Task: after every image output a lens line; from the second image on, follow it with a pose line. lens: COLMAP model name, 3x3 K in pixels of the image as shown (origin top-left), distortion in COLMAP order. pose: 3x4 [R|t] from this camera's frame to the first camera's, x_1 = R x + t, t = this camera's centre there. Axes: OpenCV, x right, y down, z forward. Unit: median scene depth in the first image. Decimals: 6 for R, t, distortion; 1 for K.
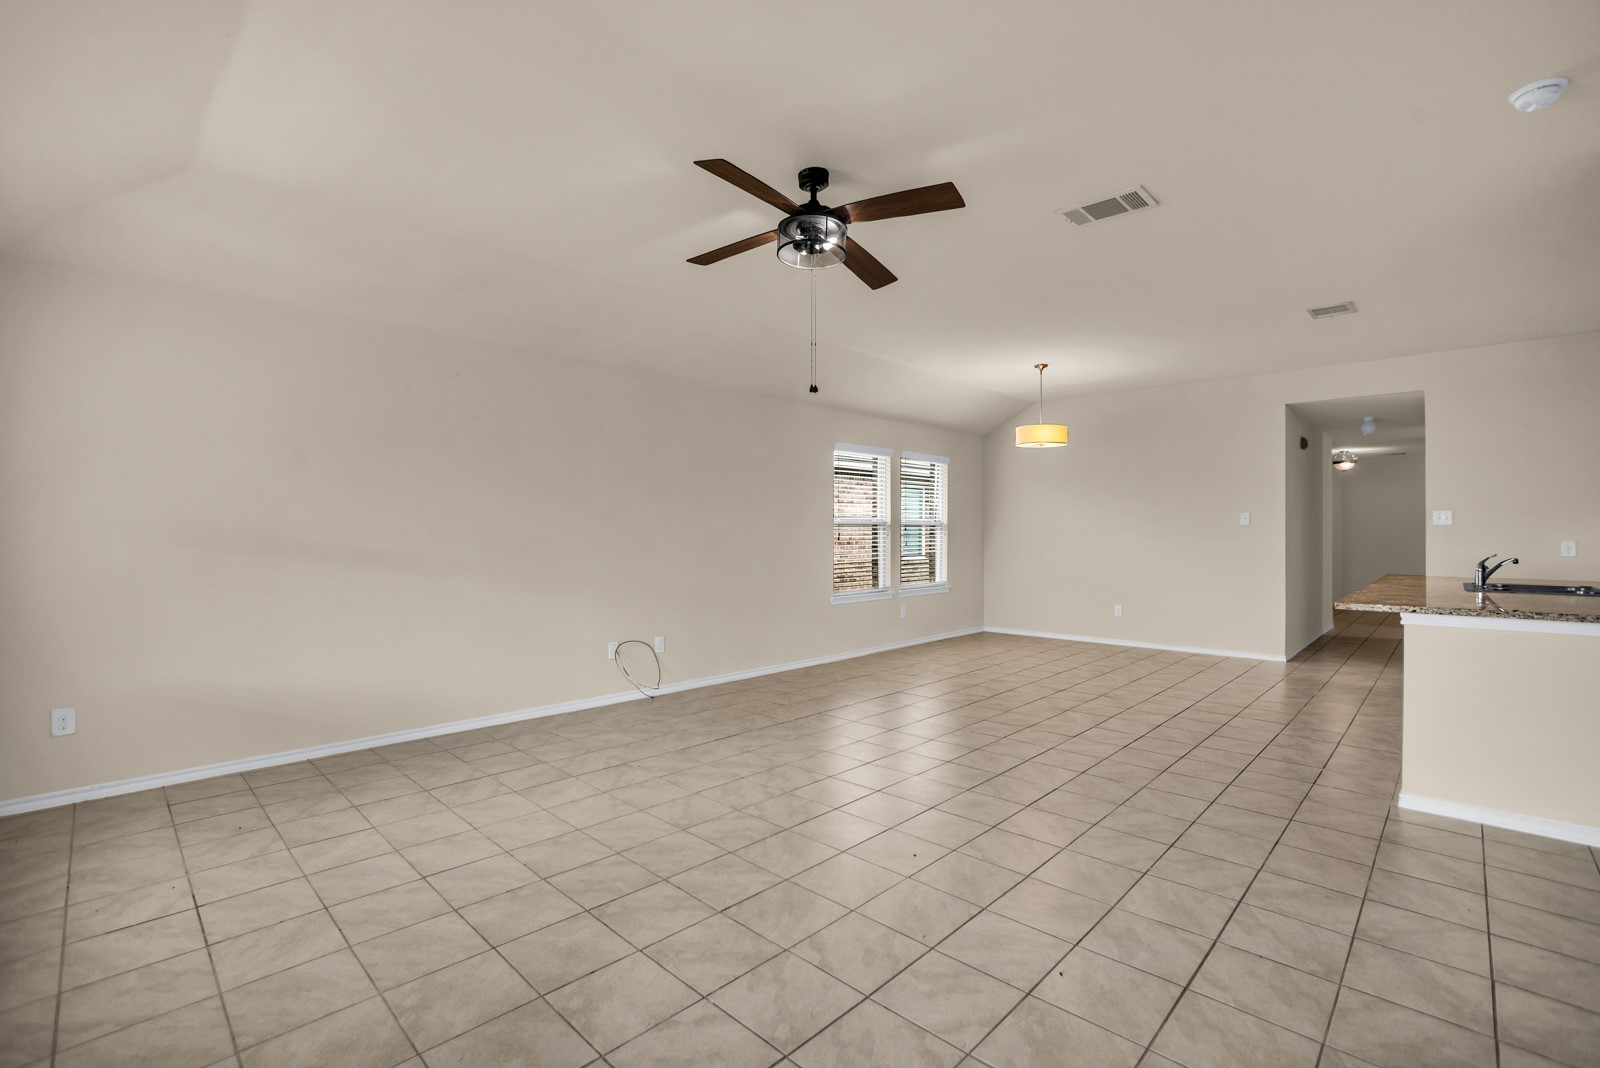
lens RADIAL K [[713.2, 0, 801.3], [0, 713.2, 546.6], [0, 0, 1]] dist [0.000536, -0.000245]
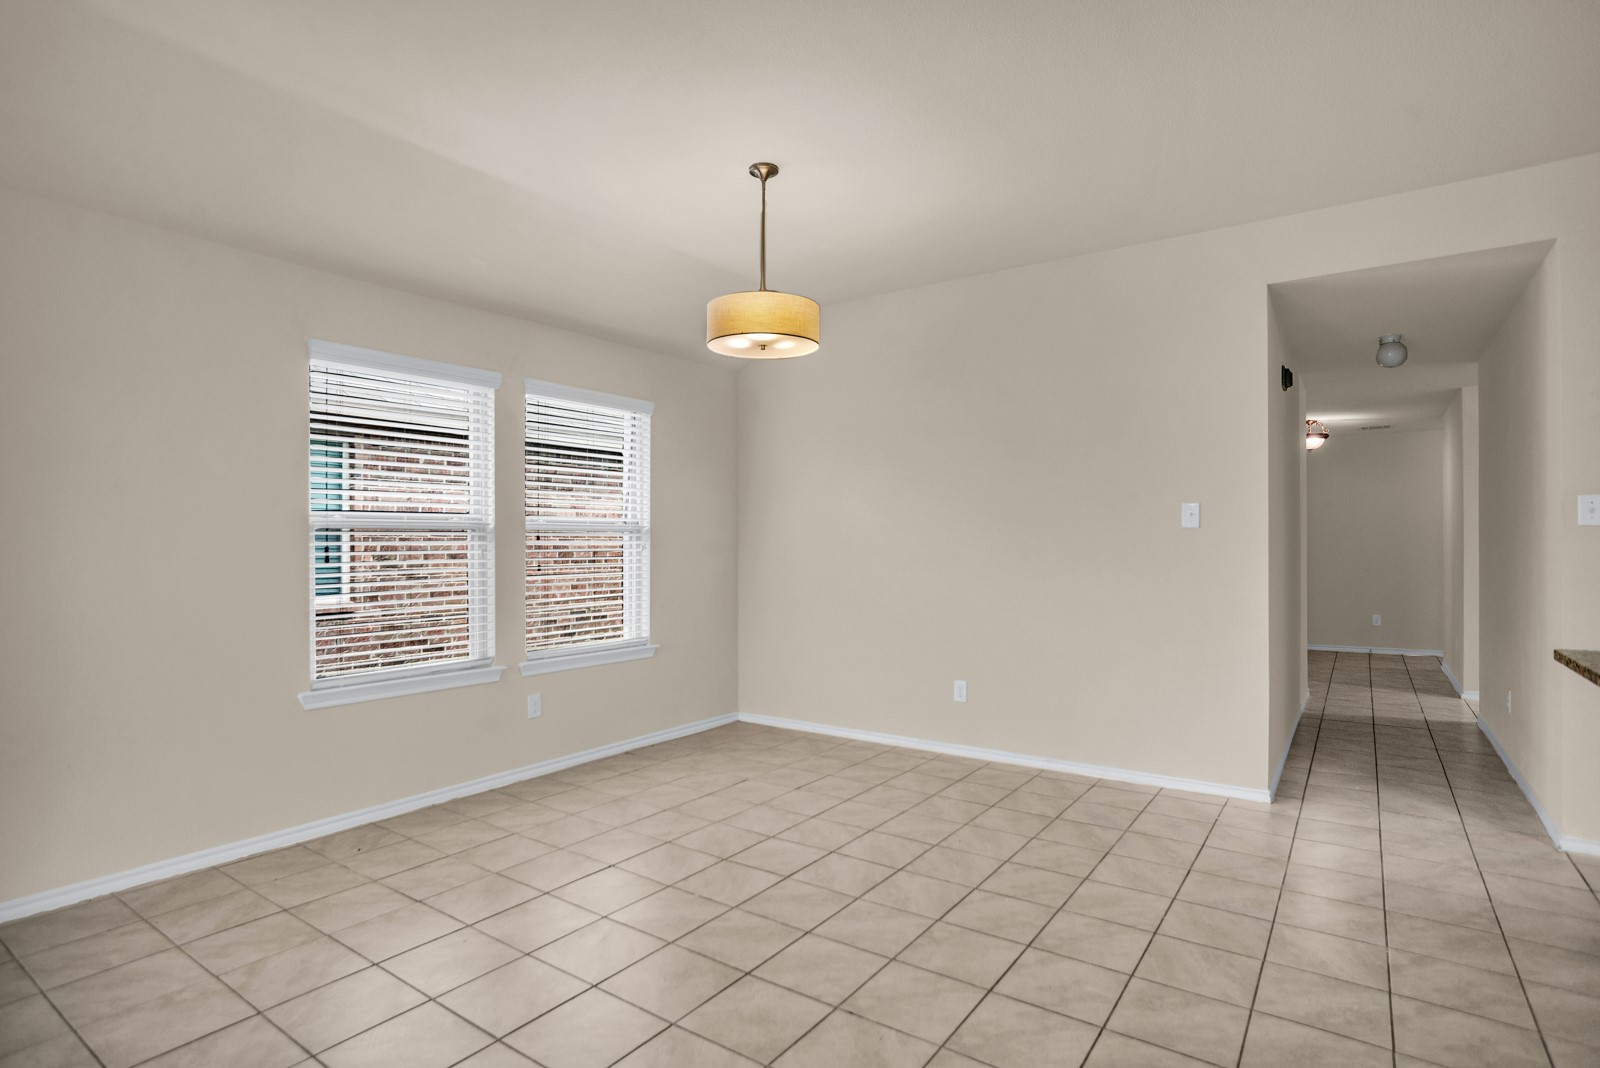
lens RADIAL K [[713.2, 0, 801.3], [0, 713.2, 546.6], [0, 0, 1]] dist [0.000536, -0.000245]
pose [[0.995199, -0.003888, 0.097791, 0.274068], [0.005110, 0.999912, -0.012256, -0.011028], [-0.097735, 0.012697, 0.995131, 0.482106]]
